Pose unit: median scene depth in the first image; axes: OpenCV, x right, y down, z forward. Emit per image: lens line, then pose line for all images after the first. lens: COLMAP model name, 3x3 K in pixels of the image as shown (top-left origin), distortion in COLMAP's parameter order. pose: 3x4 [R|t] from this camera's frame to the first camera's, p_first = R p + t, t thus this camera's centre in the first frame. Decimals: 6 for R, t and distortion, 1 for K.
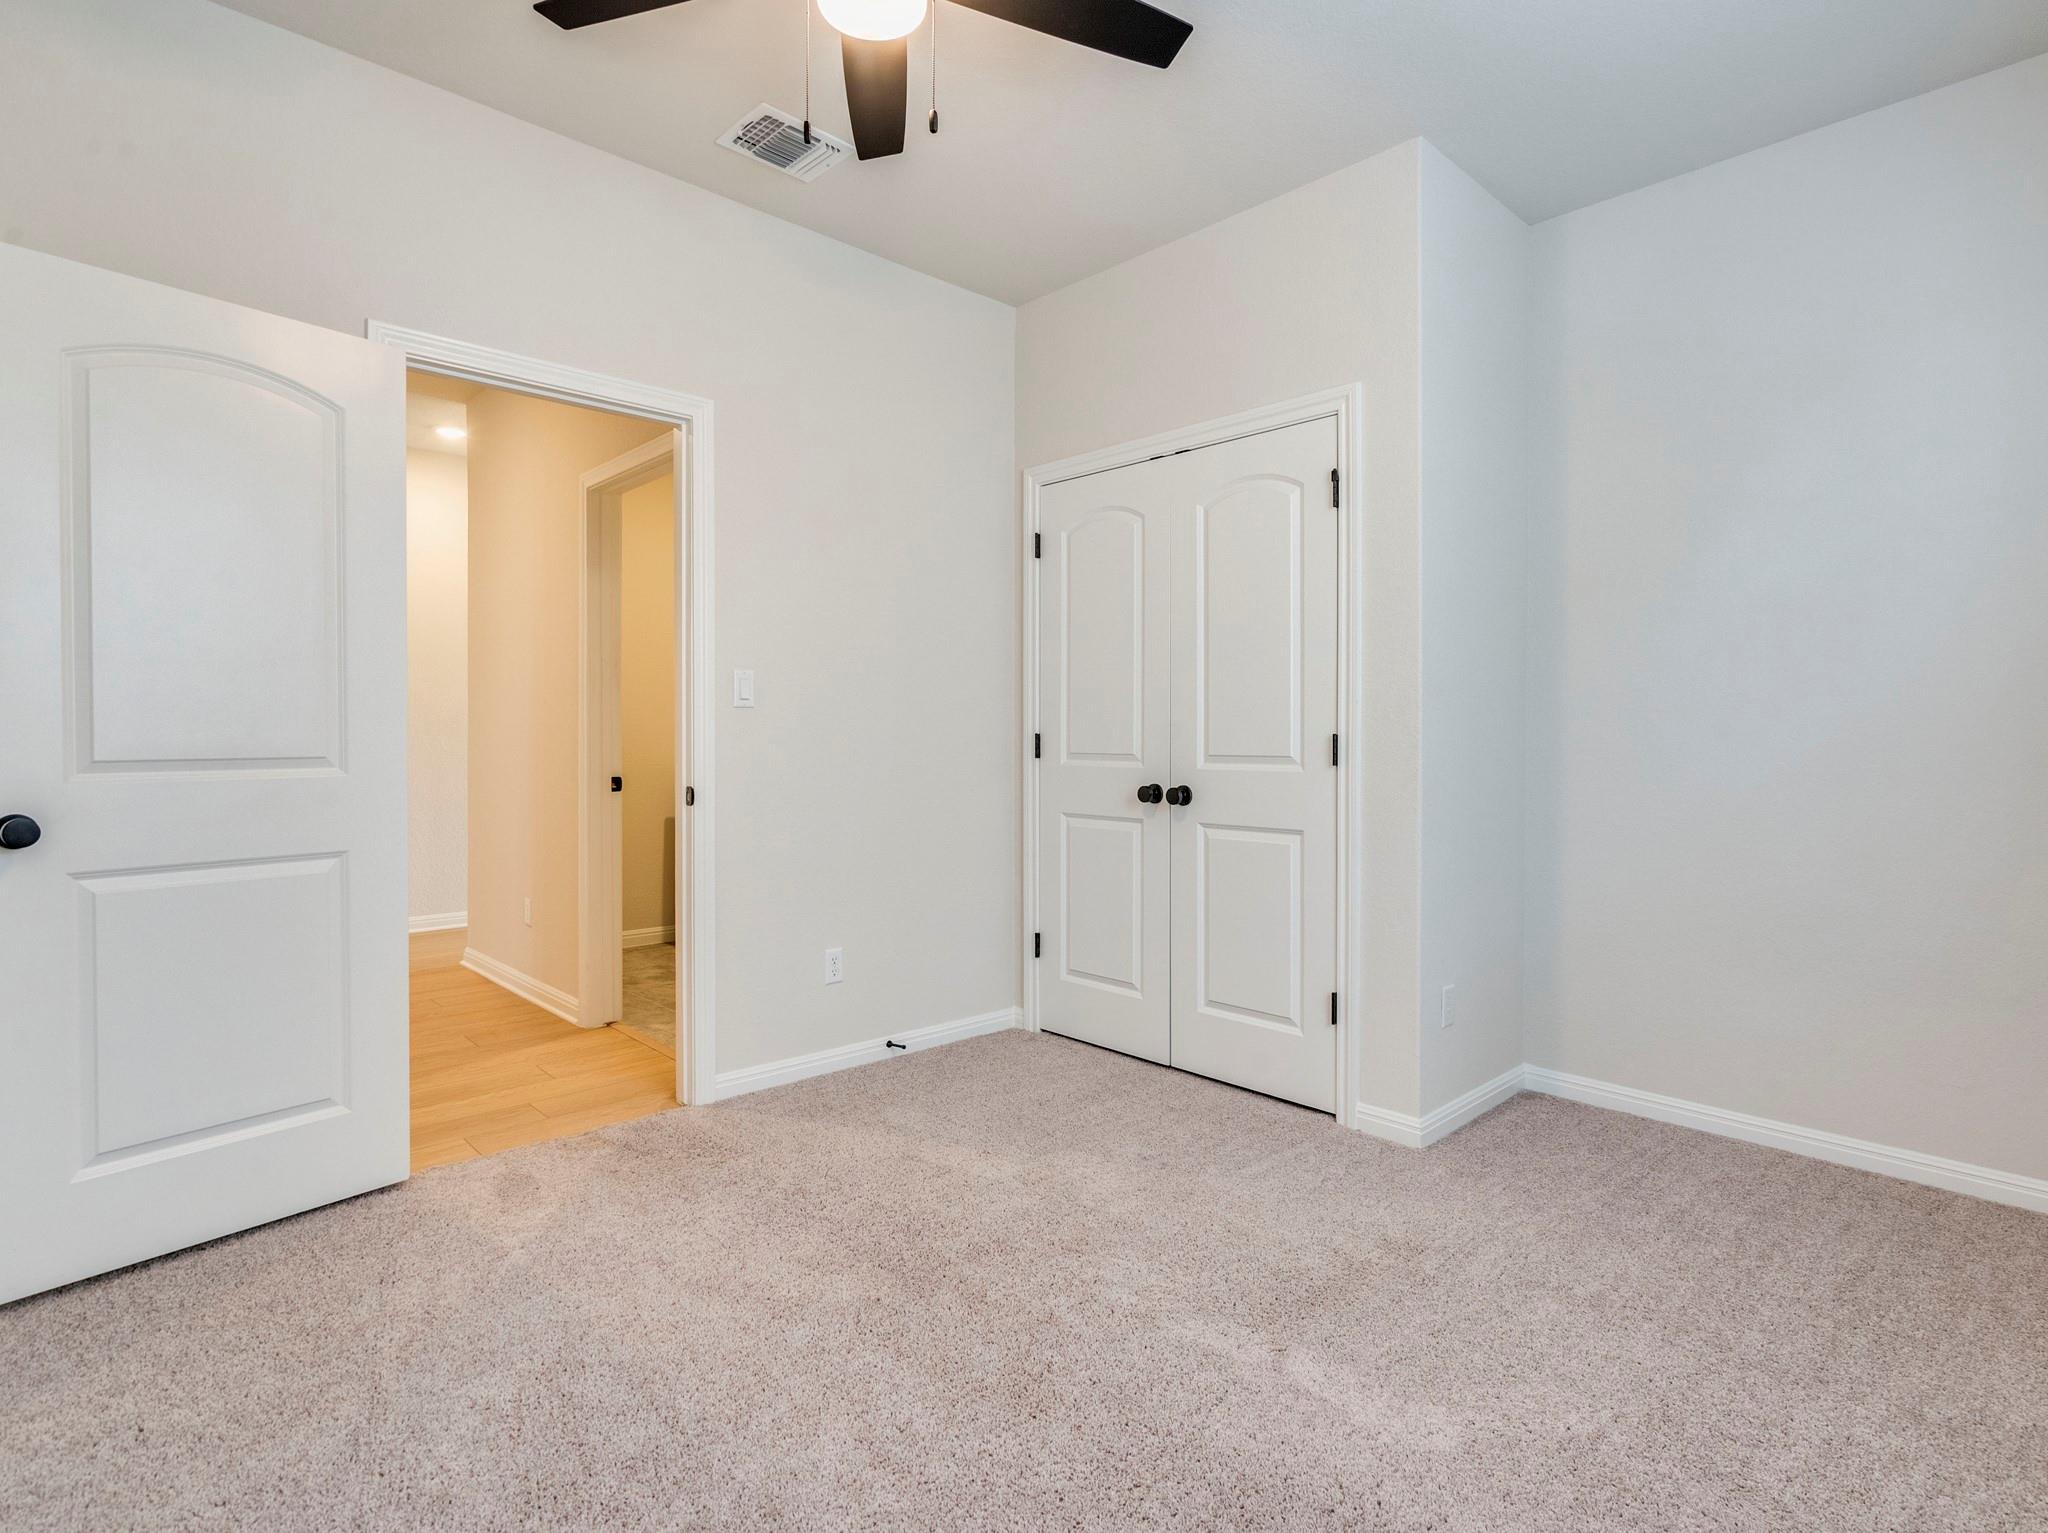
lens RADIAL K [[1076.0, 0, 1021.9], [0, 1076.0, 755.5], [0, 0, 1]] dist [0.001316, 0.000363]
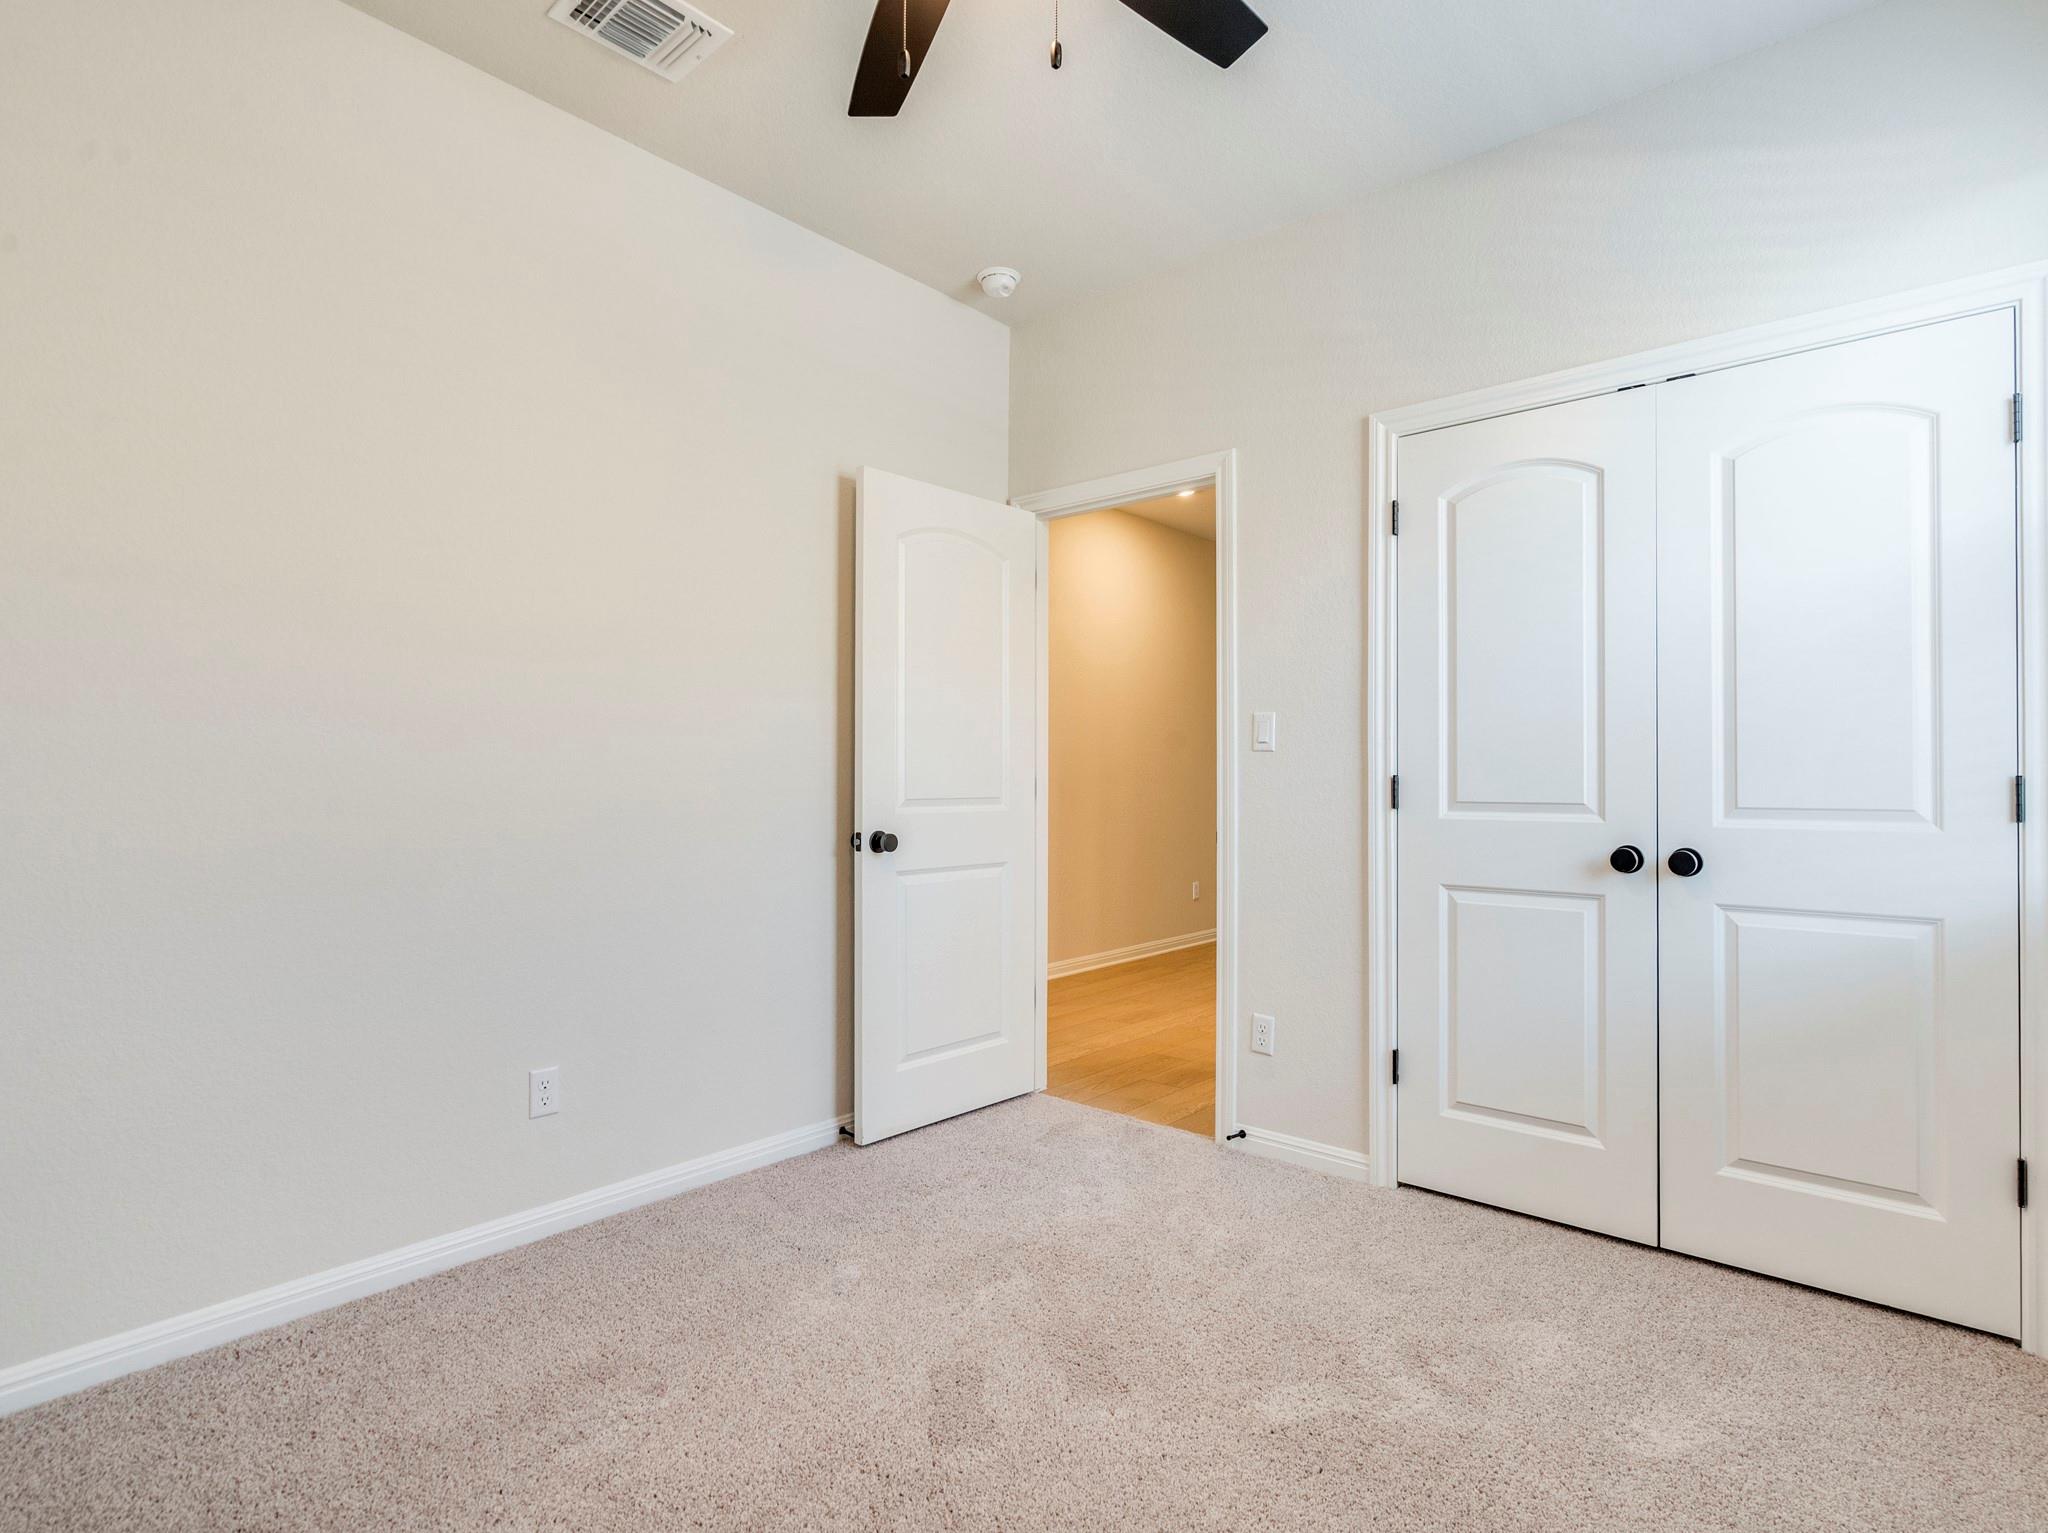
lens RADIAL K [[1018.3, 0, 1024.0], [0, 1018.3, 766.5], [0, 0, 1]] dist [-0.018760, 0.000441]
pose [[0.991794, 0.004574, 0.127764, -0.329541], [-0.001156, 0.999640, -0.026813, -0.007319], [-0.127841, 0.026445, 0.991442, 0.359795]]
